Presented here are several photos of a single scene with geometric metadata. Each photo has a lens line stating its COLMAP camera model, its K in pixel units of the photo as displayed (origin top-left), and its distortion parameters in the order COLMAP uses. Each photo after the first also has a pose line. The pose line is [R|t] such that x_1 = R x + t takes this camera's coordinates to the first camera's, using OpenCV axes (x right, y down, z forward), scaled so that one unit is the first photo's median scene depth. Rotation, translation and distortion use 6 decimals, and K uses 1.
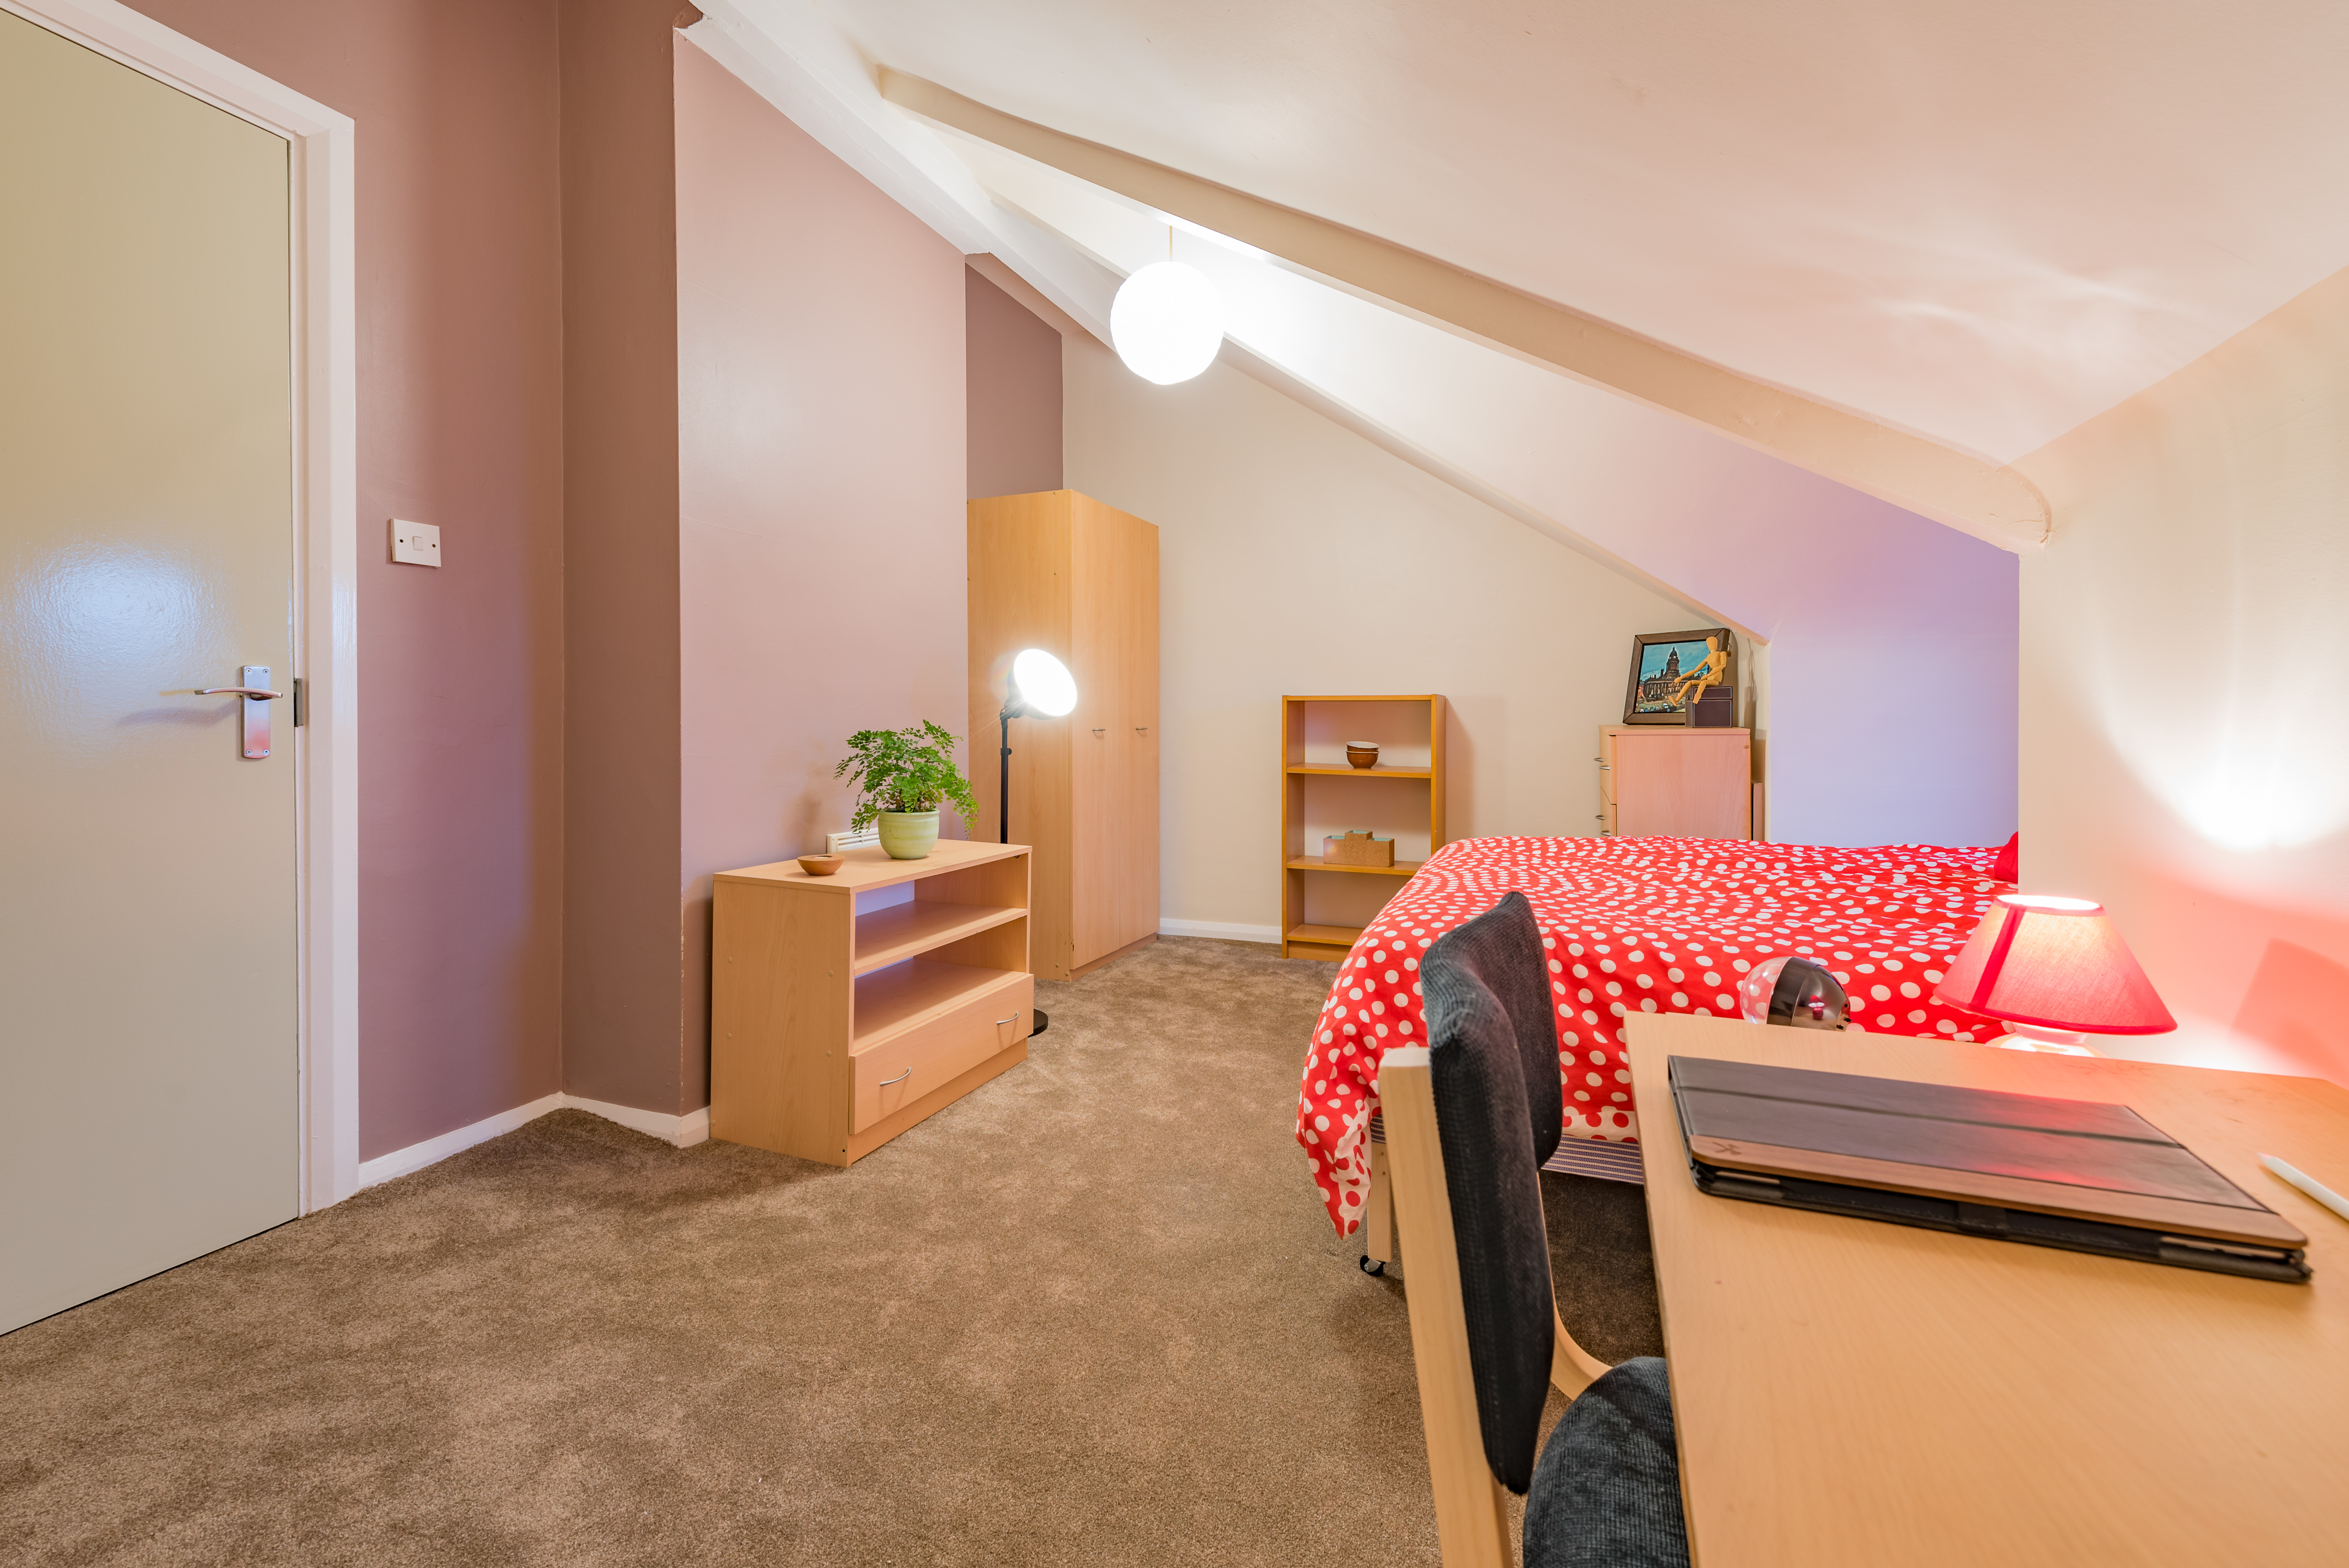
lens RADIAL K [[968.4, 0, 1174.0], [0, 968.4, 732.0], [0, 0, 1]] dist [-0.001164, -0.000065]
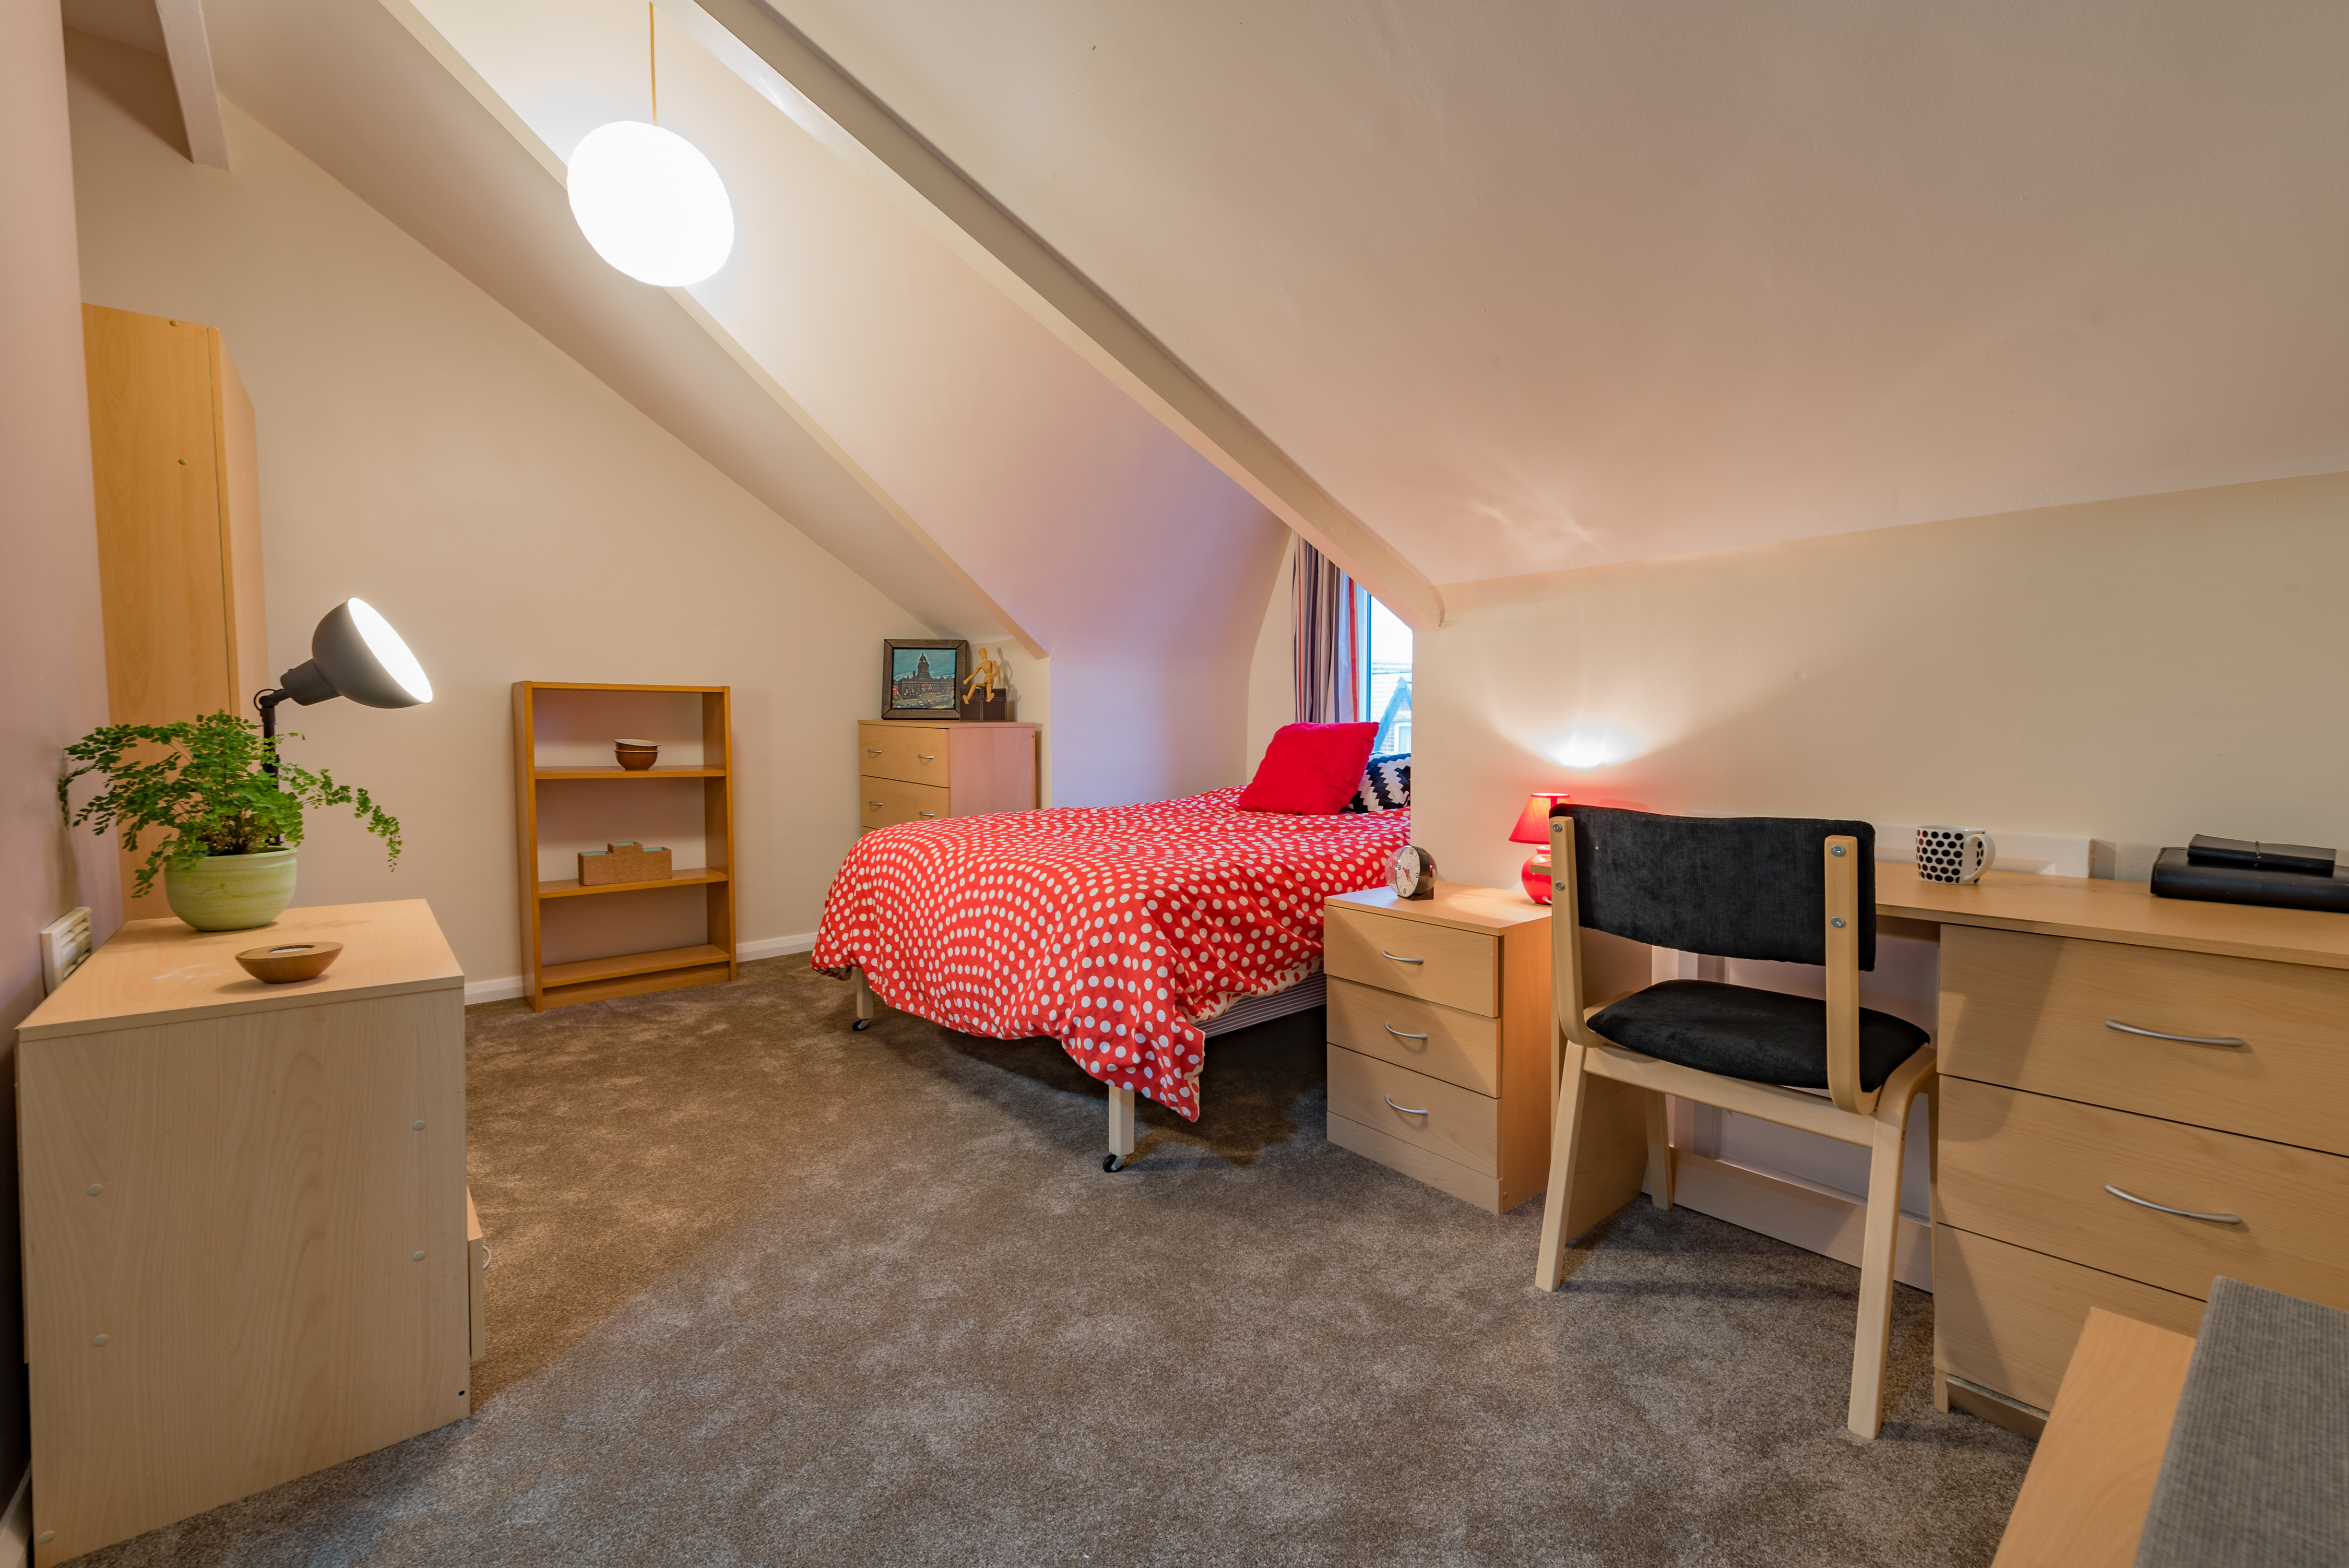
lens RADIAL K [[1003.4, 0, 1173.2], [0, 1003.4, 752.7], [0, 0, 1]] dist [0.015175, -0.000036]
pose [[0.464004, -0.026543, 0.885435, -0.491217], [0.005381, 0.999617, 0.027146, 0.001055], [-0.885817, -0.007831, 0.463969, 0.202239]]
